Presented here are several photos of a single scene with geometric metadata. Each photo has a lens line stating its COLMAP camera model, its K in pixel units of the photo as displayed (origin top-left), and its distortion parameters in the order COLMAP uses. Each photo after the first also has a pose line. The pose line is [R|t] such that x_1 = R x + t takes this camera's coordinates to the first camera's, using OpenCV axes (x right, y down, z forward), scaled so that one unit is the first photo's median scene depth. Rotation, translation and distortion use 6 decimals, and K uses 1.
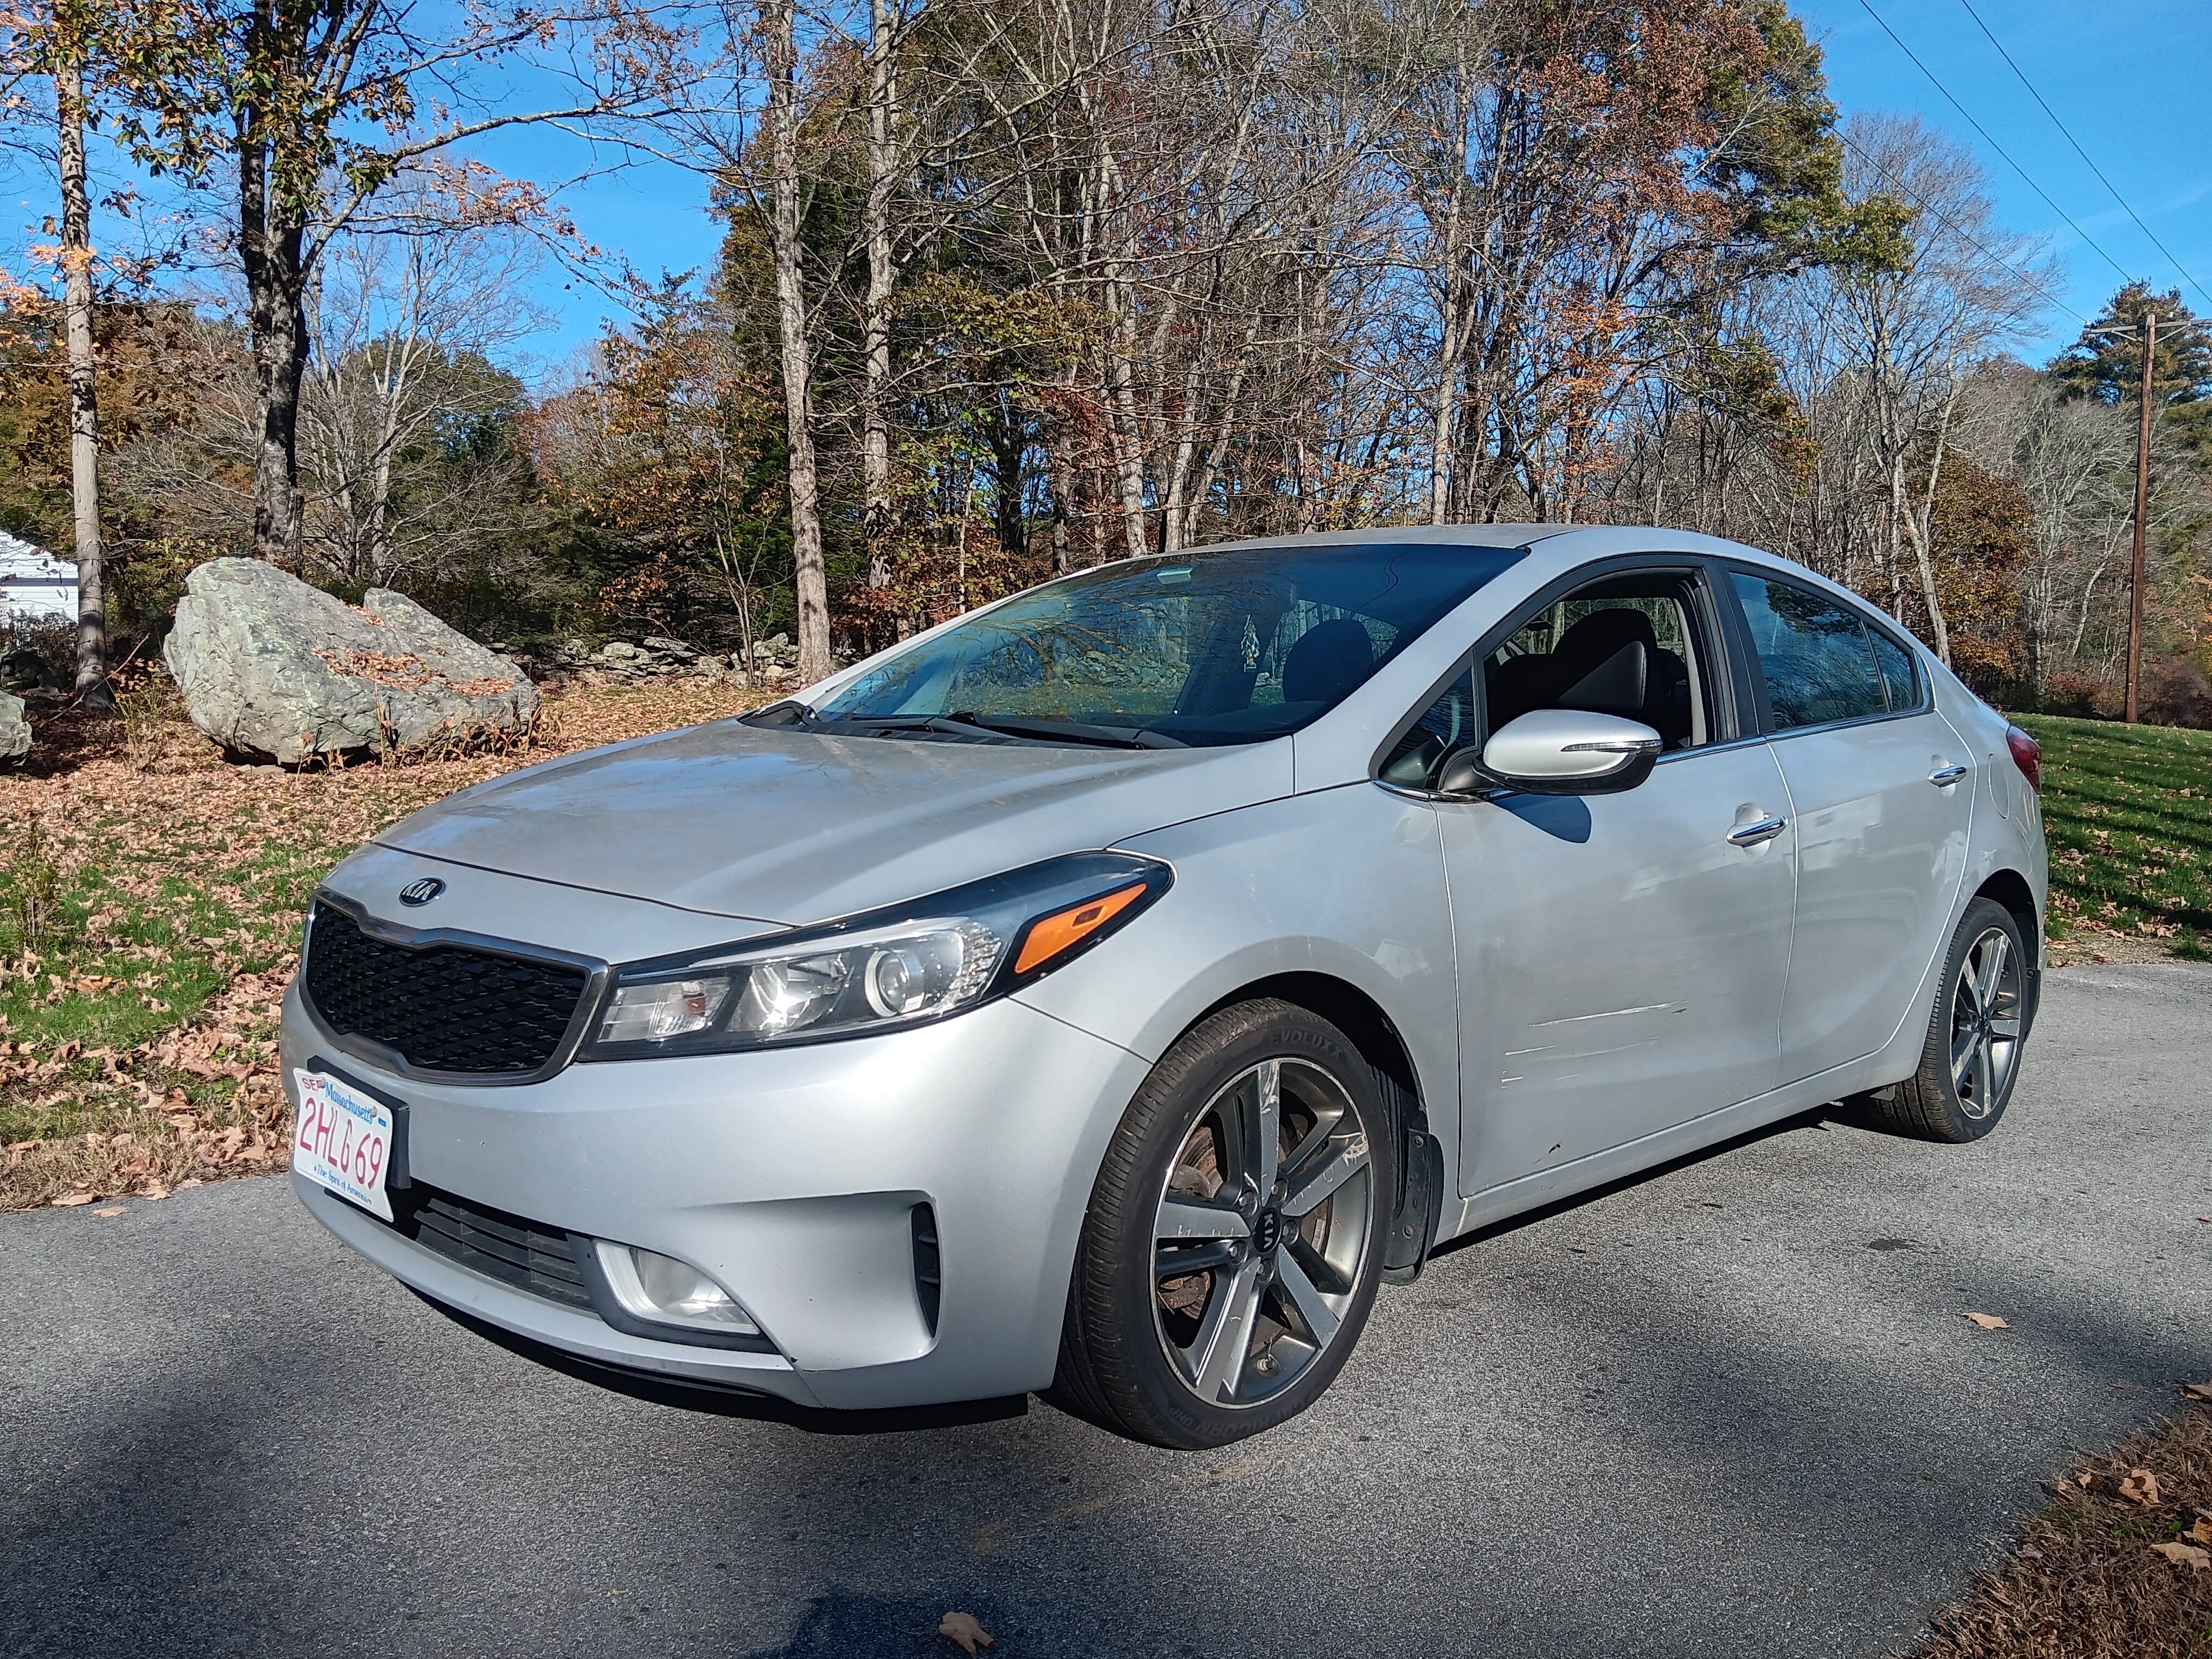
lens RADIAL K [[1738.4, 0, 1106.0], [0, 1738.4, 829.5], [0, 0, 1]] dist [0.005035, -0.047735]
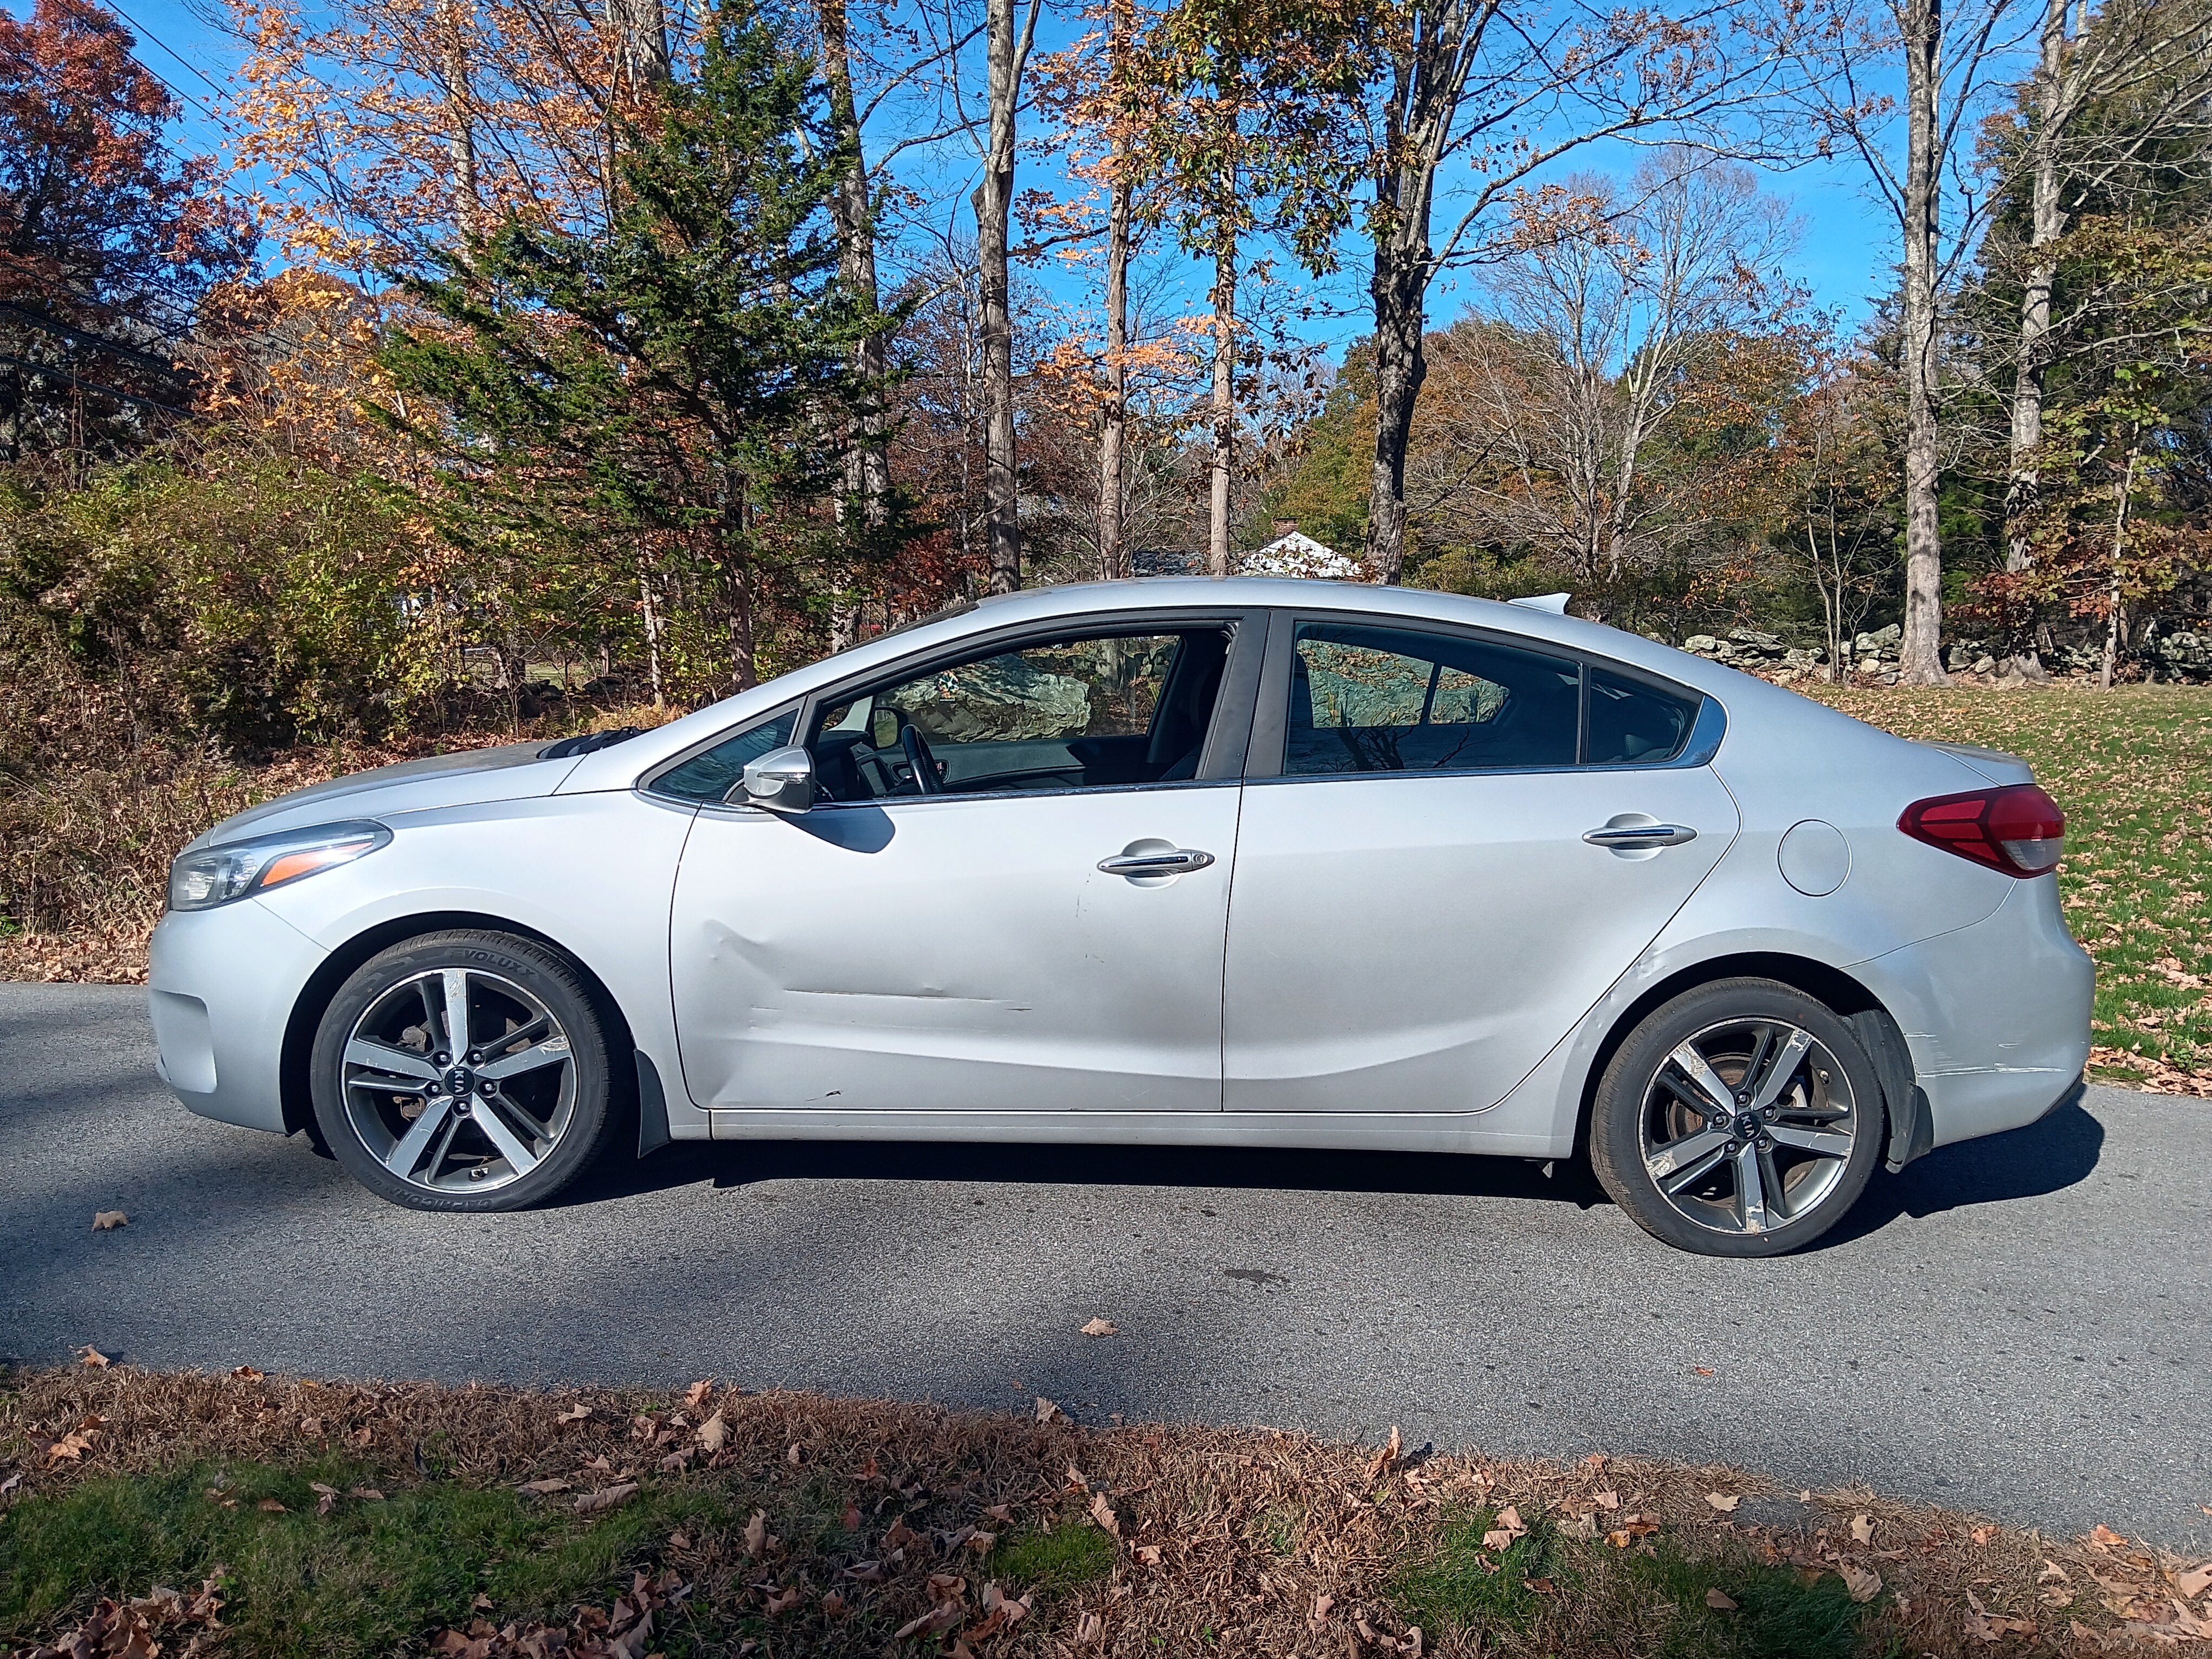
lens RADIAL K [[1738.4, 0, 1106.0], [0, 1738.4, 829.5], [0, 0, 1]] dist [0.005035, -0.047735]
pose [[0.758542, 0.066740, -0.648197, 0.618688], [-0.061423, 0.997635, 0.030840, -0.030270], [0.648723, 0.016421, 0.760848, 0.084168]]
